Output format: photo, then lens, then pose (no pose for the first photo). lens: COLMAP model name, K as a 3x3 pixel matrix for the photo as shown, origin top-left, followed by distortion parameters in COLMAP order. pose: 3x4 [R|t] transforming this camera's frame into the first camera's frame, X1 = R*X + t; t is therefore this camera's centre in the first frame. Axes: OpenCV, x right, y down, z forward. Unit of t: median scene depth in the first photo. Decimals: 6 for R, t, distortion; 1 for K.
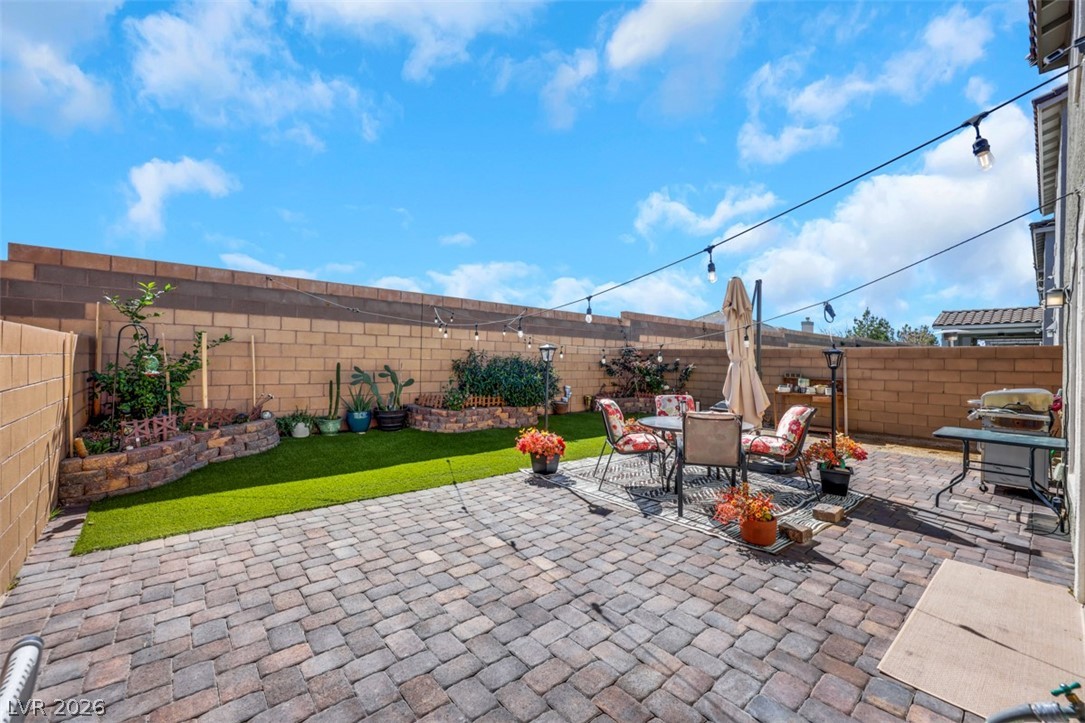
lens RADIAL K [[434.0, 0, 544.9], [0, 434.0, 363.0], [0, 0, 1]] dist [0.003049, 0.000359]
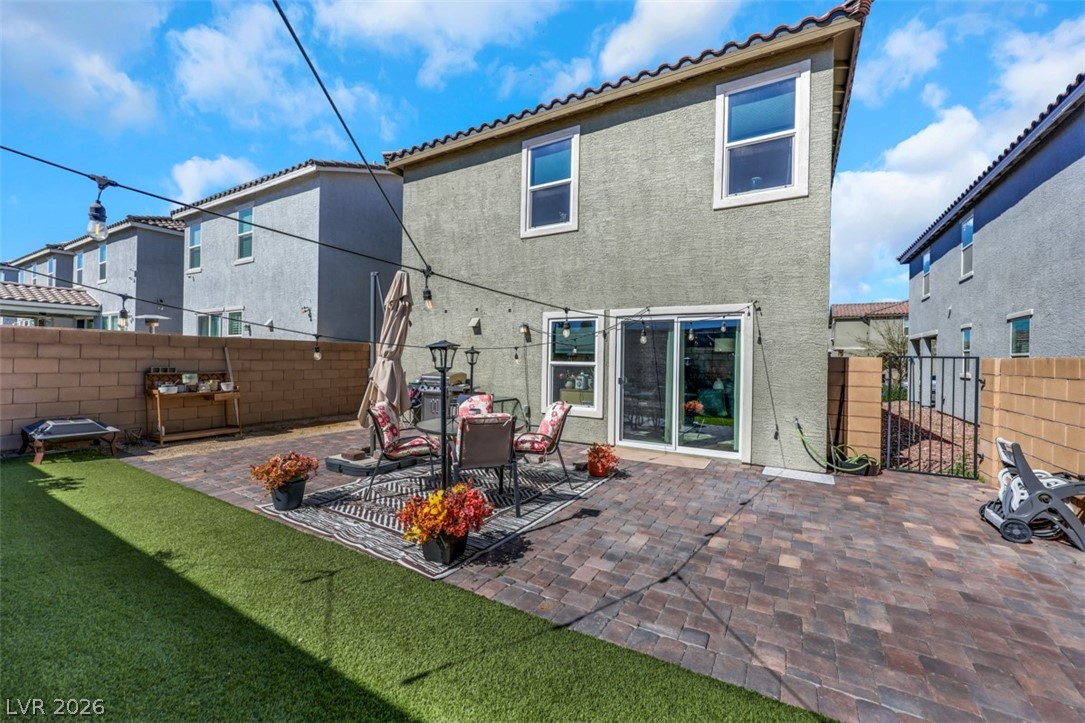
lens RADIAL K [[434.0, 0, 544.4], [0, 434.0, 357.4], [0, 0, 1]] dist [0.003049, 0.000359]
pose [[-0.316855, -0.022982, 0.948196, -0.704682], [-0.014463, 0.999707, 0.019397, -0.037371], [-0.948364, -0.007568, -0.317095, 1.258242]]
